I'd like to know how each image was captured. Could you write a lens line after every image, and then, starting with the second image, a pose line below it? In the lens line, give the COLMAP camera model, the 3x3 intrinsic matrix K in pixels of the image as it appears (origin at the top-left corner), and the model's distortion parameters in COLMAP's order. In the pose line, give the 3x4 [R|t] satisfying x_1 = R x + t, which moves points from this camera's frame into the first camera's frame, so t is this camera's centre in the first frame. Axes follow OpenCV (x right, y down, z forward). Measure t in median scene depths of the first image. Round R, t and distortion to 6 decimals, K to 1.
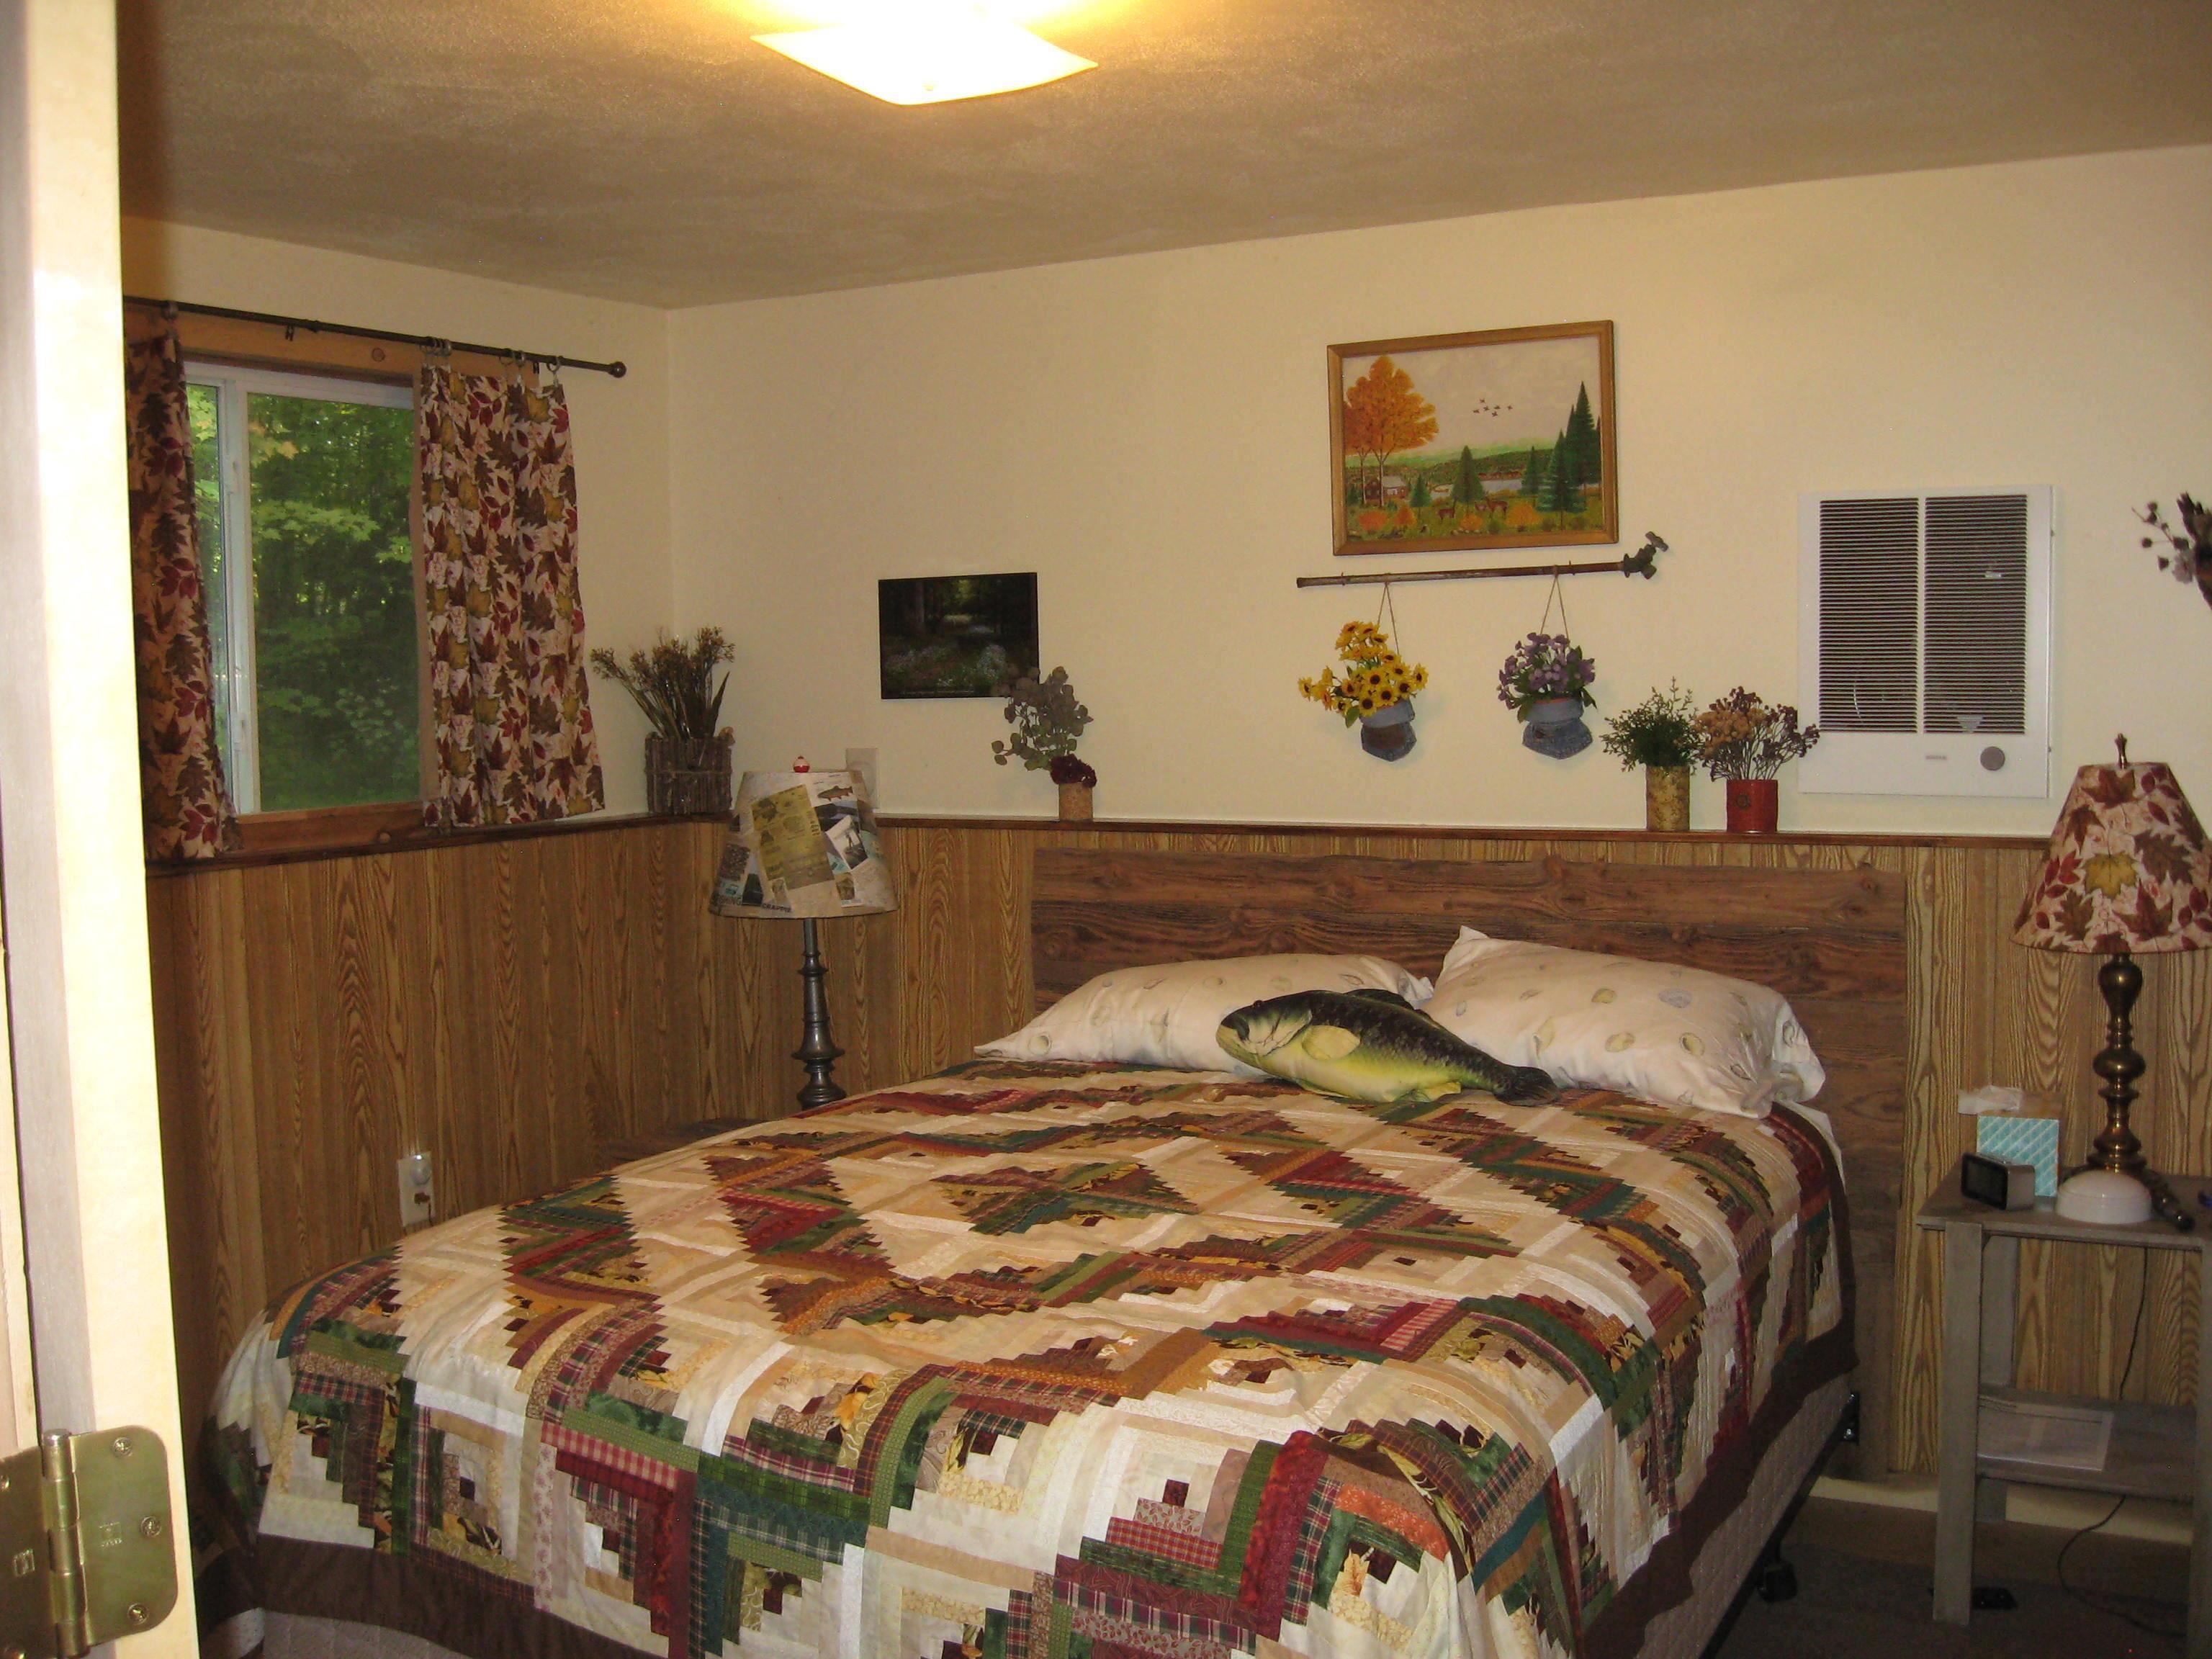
lens RADIAL K [[2278.1, 0, 1106.0], [0, 2278.1, 829.5], [0, 0, 1]] dist [-0.146861, 0.094879]
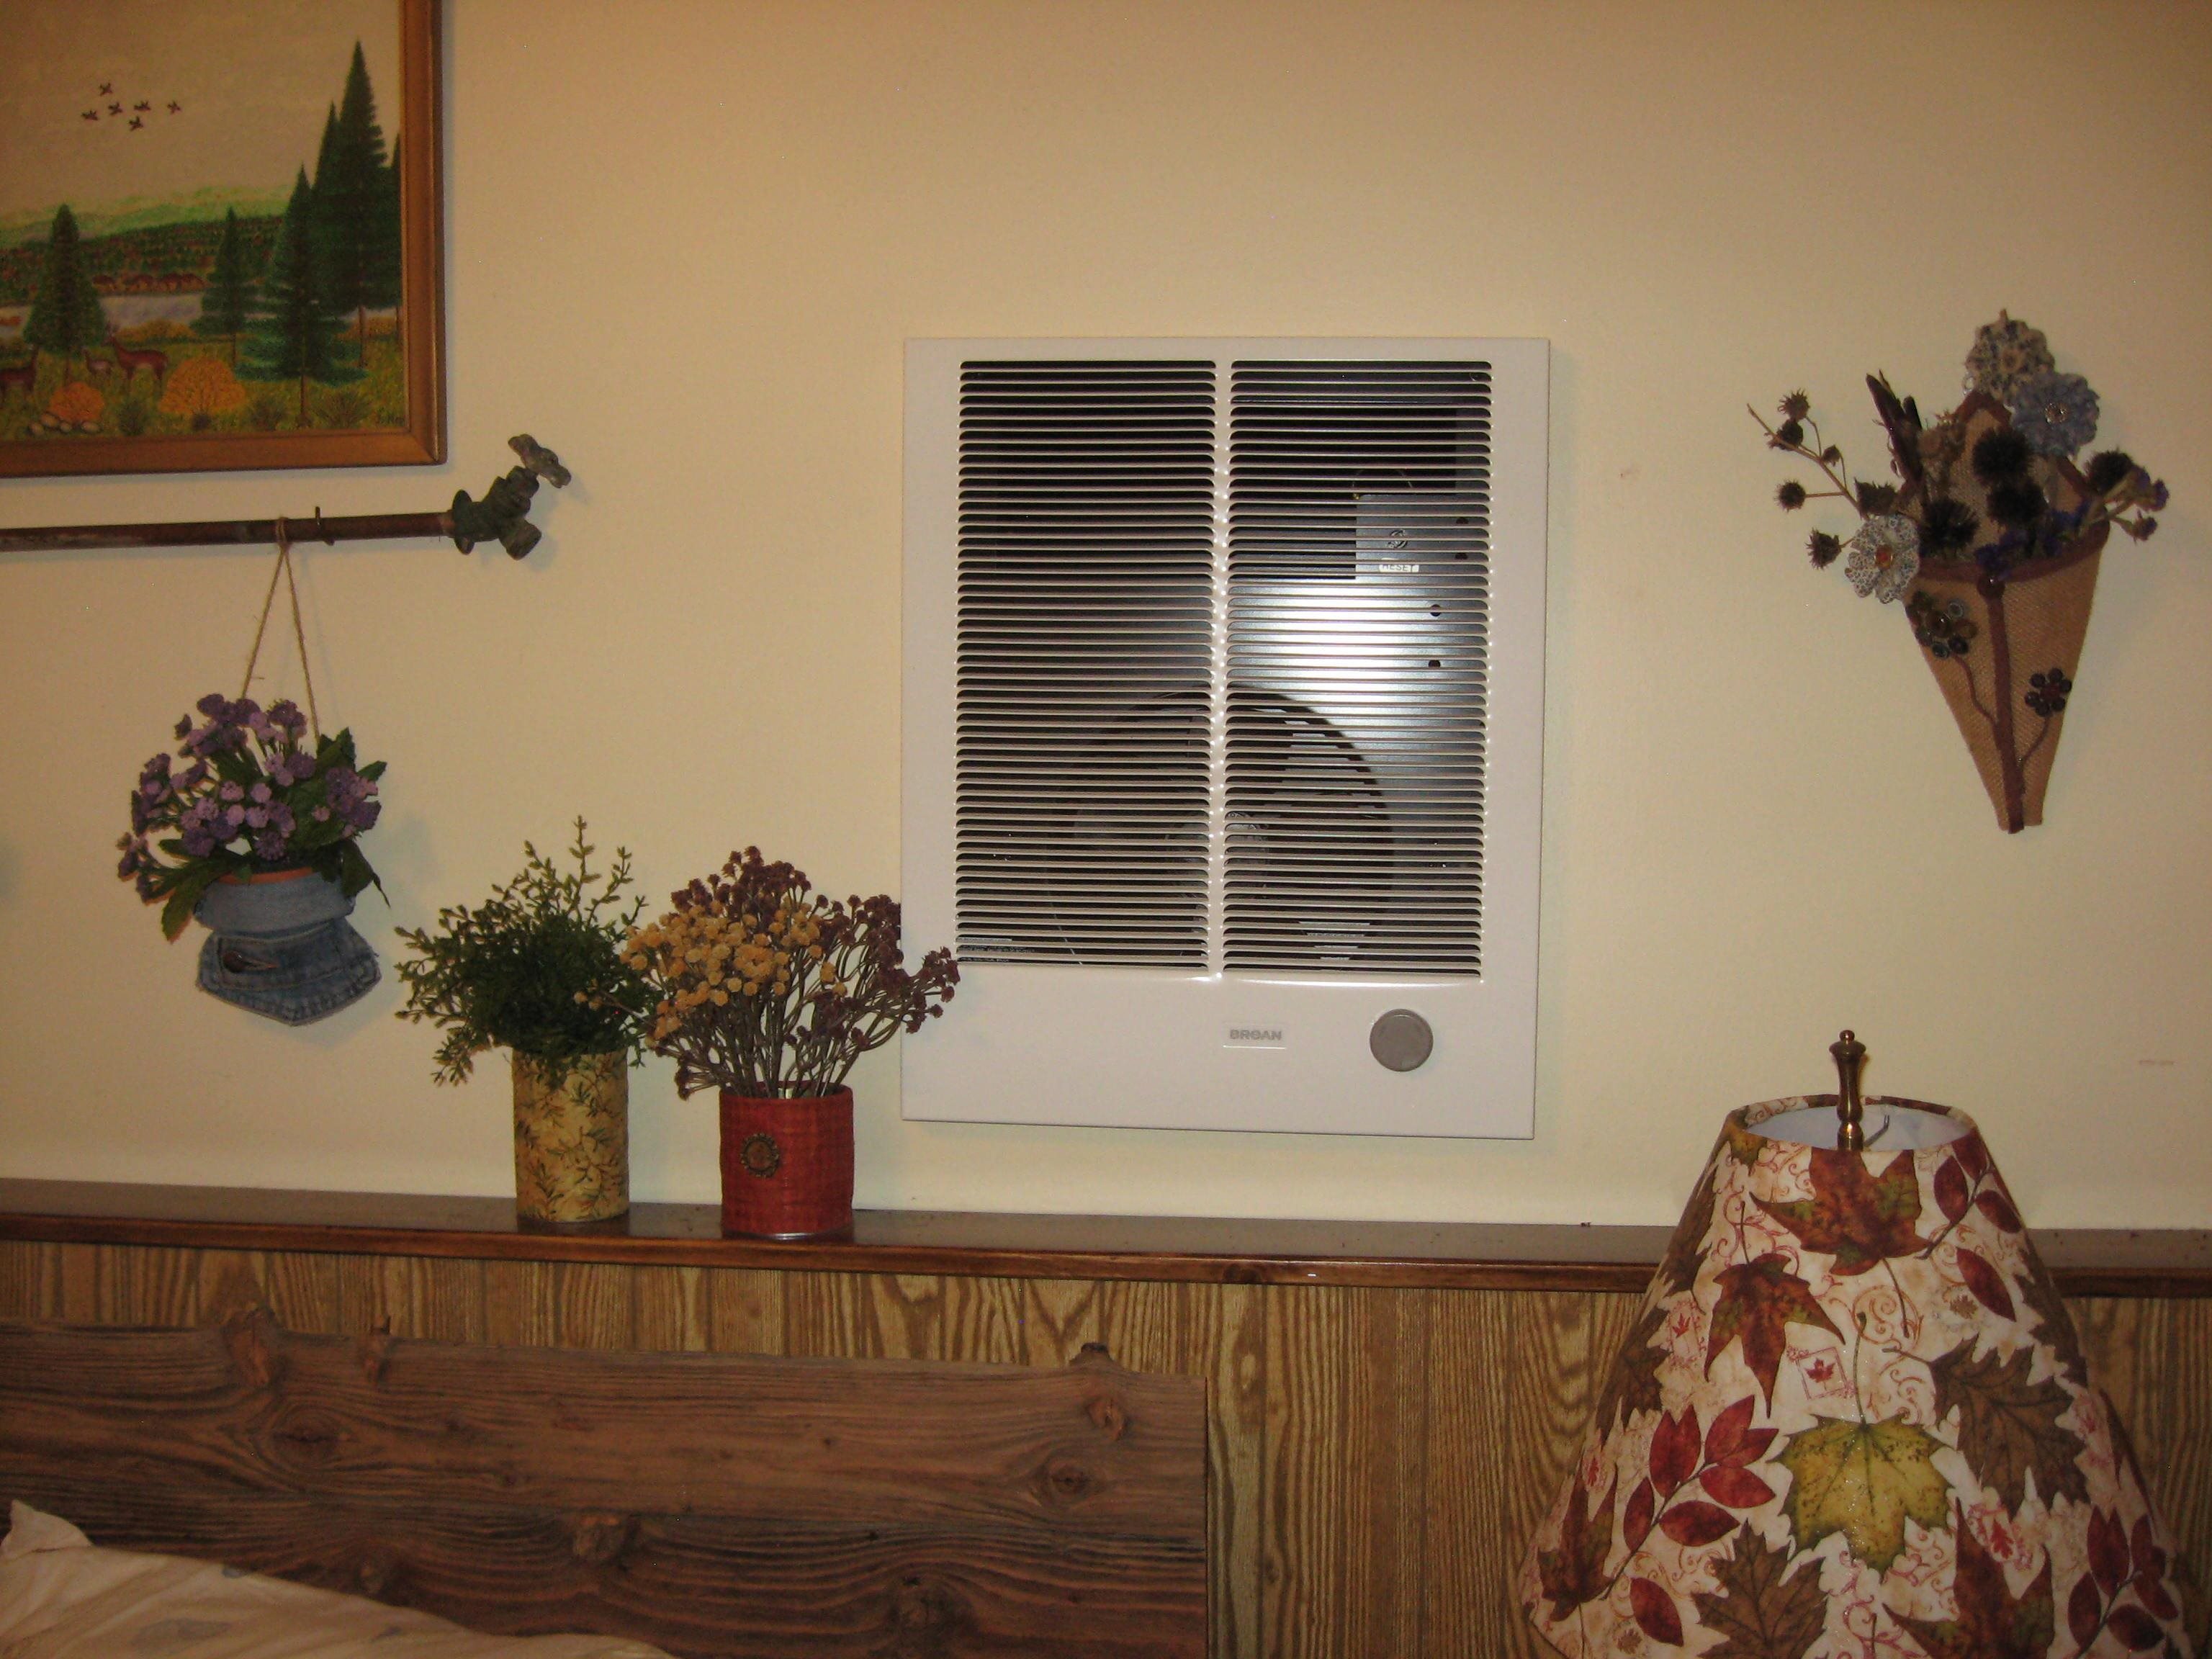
lens RADIAL K [[2278.1, 0, 1106.0], [0, 2278.1, 829.5], [0, 0, 1]] dist [-0.146861, 0.094879]
pose [[0.920262, -0.007281, 0.391234, 0.187054], [0.009406, 0.999950, -0.003516, -0.064363], [-0.391189, 0.006916, 0.920284, 0.625601]]
